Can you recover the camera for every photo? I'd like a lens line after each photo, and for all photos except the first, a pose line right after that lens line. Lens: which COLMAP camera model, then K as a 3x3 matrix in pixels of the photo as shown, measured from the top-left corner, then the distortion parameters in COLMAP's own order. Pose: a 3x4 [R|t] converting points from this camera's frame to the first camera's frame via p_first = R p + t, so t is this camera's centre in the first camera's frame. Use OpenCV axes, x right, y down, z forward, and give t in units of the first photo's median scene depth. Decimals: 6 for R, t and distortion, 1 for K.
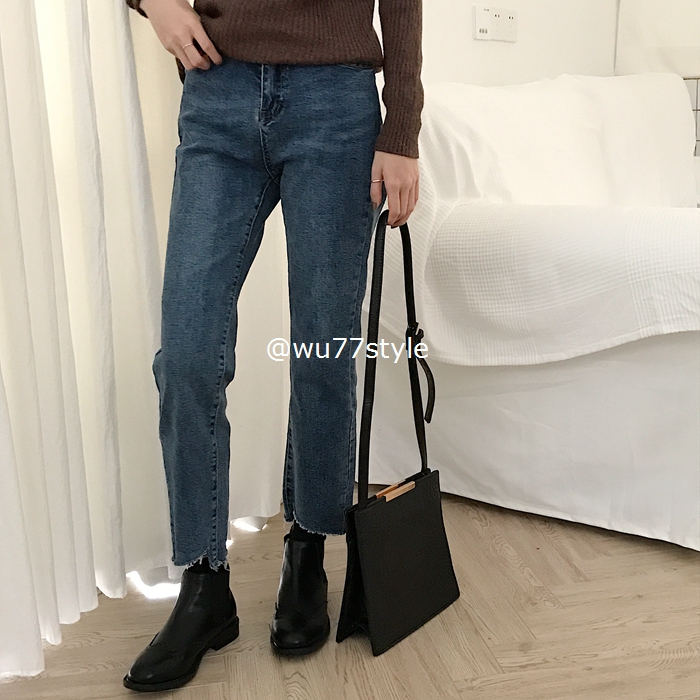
lens RADIAL K [[1029.4, 0, 352.1], [0, 1029.4, 340.3], [0, 0, 1]] dist [0.108034, -0.172097]
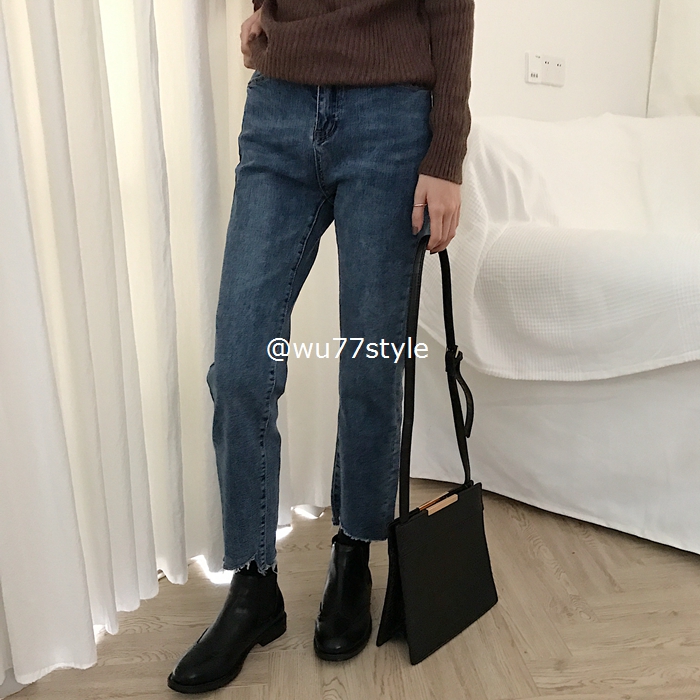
lens RADIAL K [[786.4, 0, 353.3], [0, 786.4, 338.0], [0, 0, 1]] dist [0.006872, 0.074234]
pose [[0.996125, 0.033139, -0.081468, 0.016006], [-0.032048, 0.999379, 0.014670, -0.029433], [0.081904, -0.012003, 0.996568, 0.215033]]
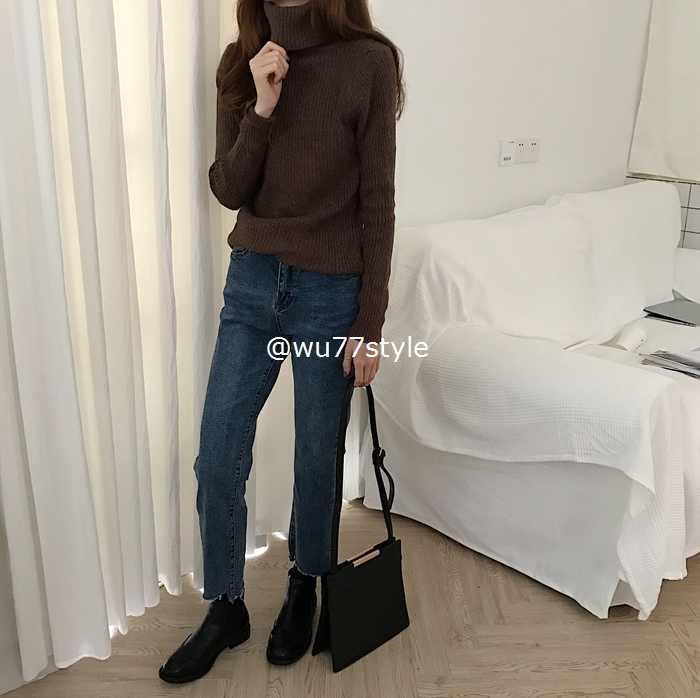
lens RADIAL K [[786.4, 0, 353.3], [0, 786.4, 337.0], [0, 0, 1]] dist [0.006872, 0.074234]
pose [[0.987462, 0.096034, -0.125282, 0.137848], [-0.085052, 0.992281, 0.090248, -0.252947], [0.132982, -0.078461, 0.988008, -0.036982]]
